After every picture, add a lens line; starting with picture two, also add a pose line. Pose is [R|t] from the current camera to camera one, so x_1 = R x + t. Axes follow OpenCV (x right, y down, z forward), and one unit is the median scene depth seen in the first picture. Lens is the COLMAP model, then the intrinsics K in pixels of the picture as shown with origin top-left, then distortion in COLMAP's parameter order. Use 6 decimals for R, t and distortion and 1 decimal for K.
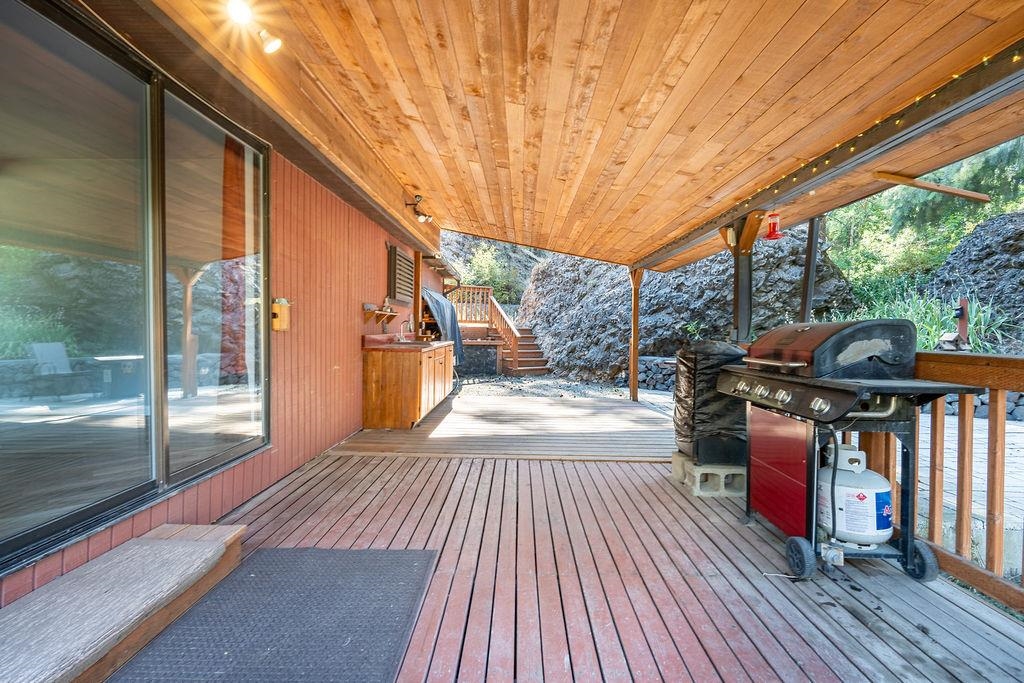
lens RADIAL K [[445.5, 0, 510.0], [0, 445.5, 340.3], [0, 0, 1]] dist [-0.001491, -0.000034]
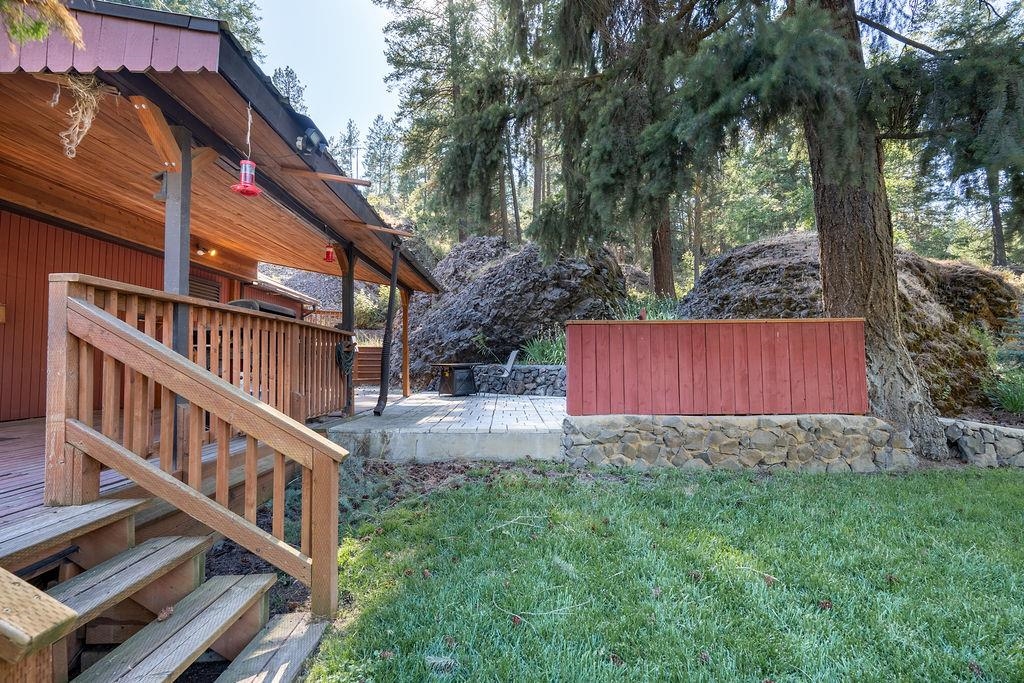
lens RADIAL K [[445.5, 0, 510.0], [0, 445.5, 340.3], [0, 0, 1]] dist [-0.001491, -0.000034]
pose [[0.999455, -0.014247, 0.029781, 0.468537], [0.016486, 0.996945, -0.076350, 0.069969], [-0.028602, 0.076799, 0.996636, -0.221724]]
